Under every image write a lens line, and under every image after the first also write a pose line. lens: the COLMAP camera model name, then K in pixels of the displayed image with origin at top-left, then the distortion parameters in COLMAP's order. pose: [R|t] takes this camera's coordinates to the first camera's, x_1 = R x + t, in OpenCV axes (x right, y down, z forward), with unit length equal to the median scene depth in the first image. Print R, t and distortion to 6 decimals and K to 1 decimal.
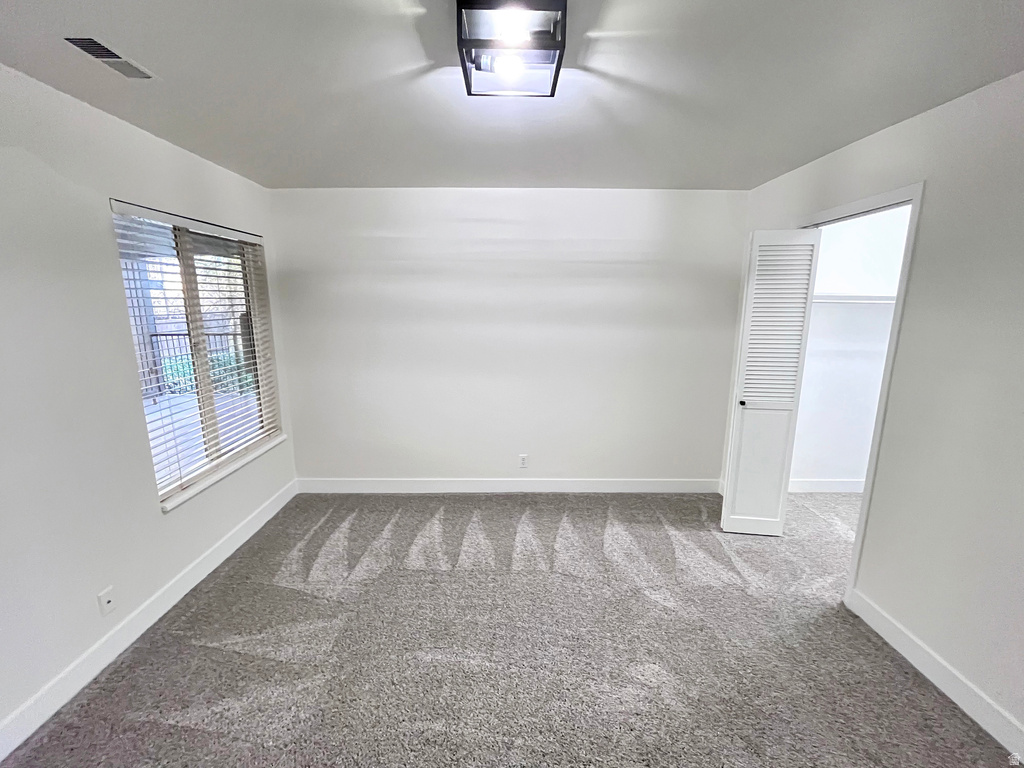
lens RADIAL K [[422.2, 0, 512.0], [0, 422.2, 384.0], [0, 0, 1]] dist [-0.001697, -0.000135]
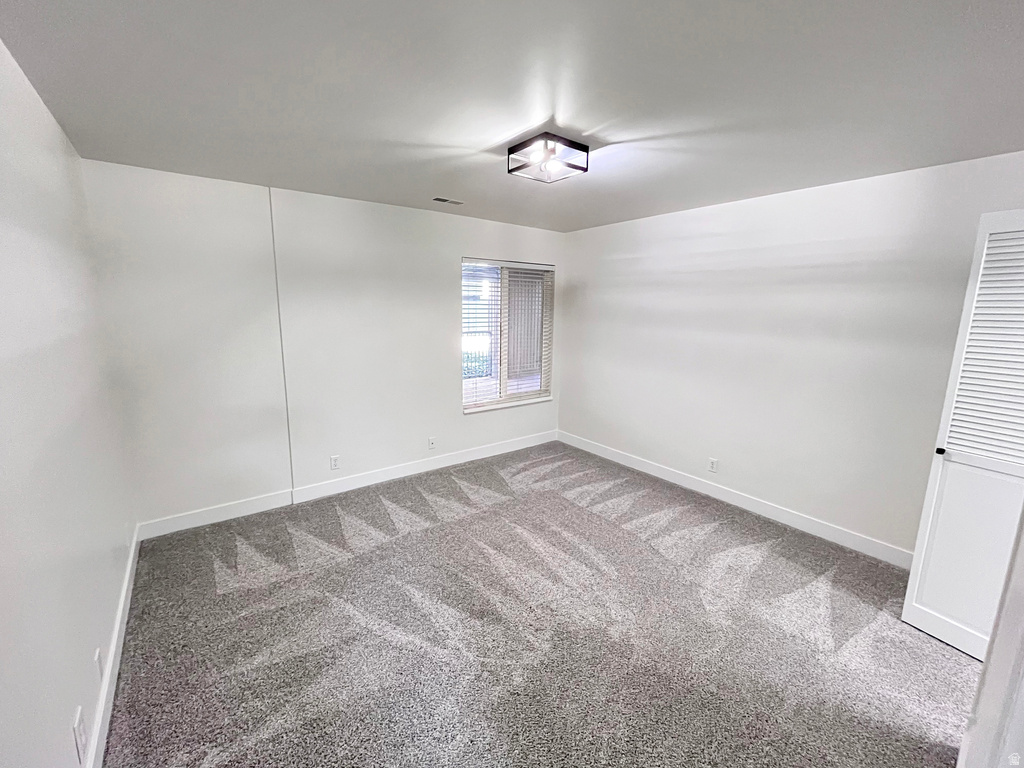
lens RADIAL K [[422.2, 0, 512.0], [0, 422.2, 384.0], [0, 0, 1]] dist [-0.001697, -0.000135]
pose [[0.602137, 0.149997, -0.784176, 0.661731], [-0.167073, 0.984120, 0.059954, 0.011771], [0.780716, 0.094914, 0.617636, -0.037838]]
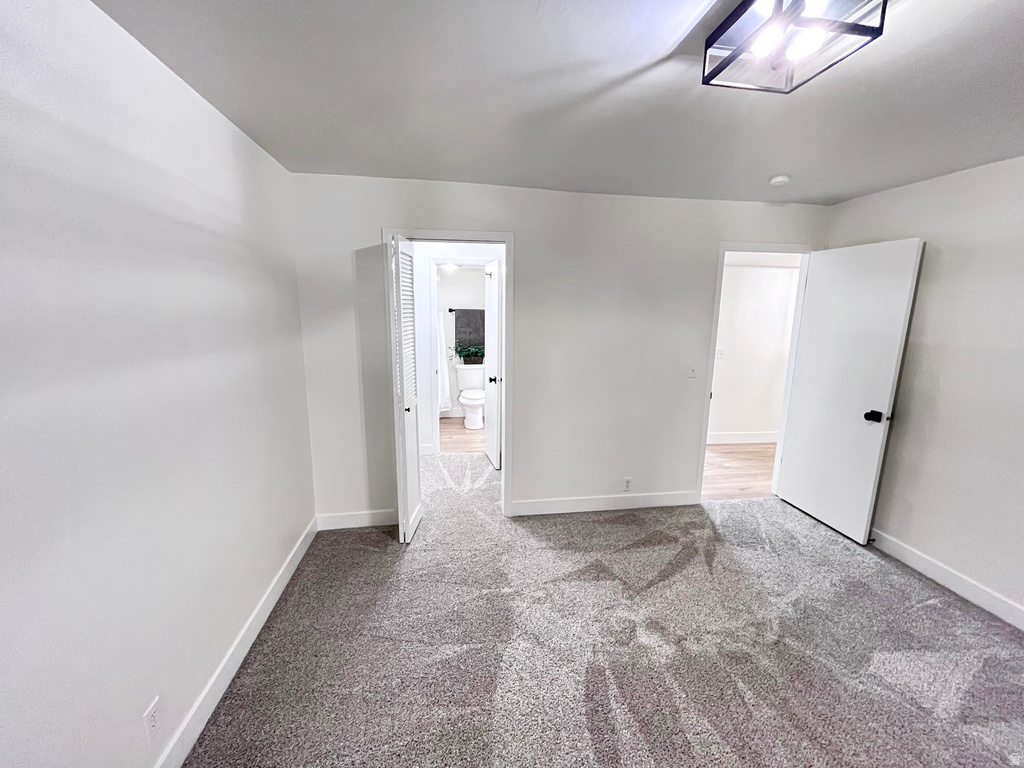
lens RADIAL K [[422.2, 0, 512.0], [0, 422.2, 384.0], [0, 0, 1]] dist [-0.001697, -0.000135]
pose [[-0.144670, -0.180248, 0.972924, -0.441692], [0.181730, 0.961702, 0.205191, -0.170657], [-0.972648, 0.206495, -0.106373, 0.856983]]
